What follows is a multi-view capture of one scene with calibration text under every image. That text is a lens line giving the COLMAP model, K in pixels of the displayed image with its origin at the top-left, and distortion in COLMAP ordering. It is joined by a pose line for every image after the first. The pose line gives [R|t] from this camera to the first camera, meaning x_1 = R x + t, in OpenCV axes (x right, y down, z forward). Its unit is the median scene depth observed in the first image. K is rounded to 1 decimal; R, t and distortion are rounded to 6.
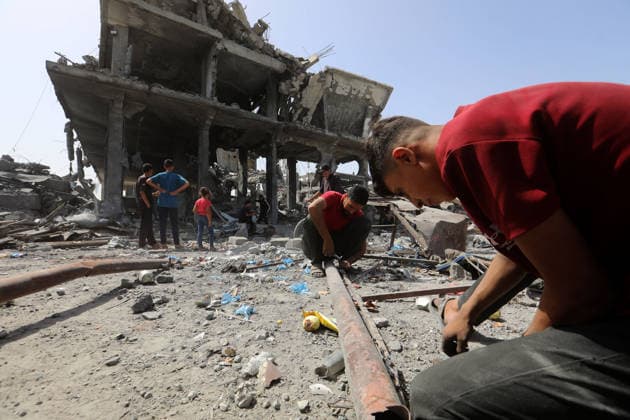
lens RADIAL K [[289.6, 0, 318.4], [0, 289.6, 206.9], [0, 0, 1]] dist [-0.044421, 0.014846]
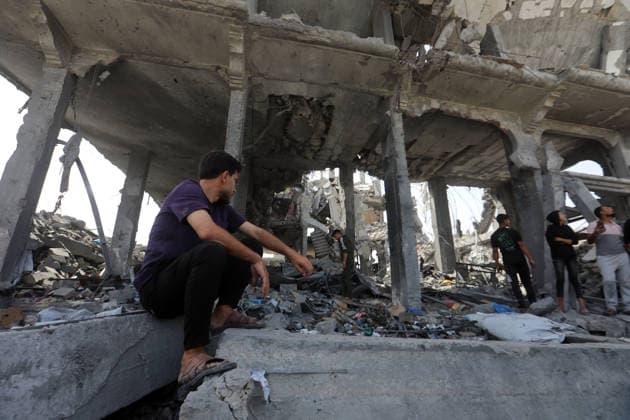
lens RADIAL K [[289.6, 0, 313.9], [0, 289.6, 211.3], [0, 0, 1]] dist [-0.044421, 0.014846]
pose [[0.886791, -0.120409, -0.446210, -0.087593], [0.009913, 0.970199, -0.242106, 0.028724], [0.462064, 0.210274, 0.861558, 0.603905]]
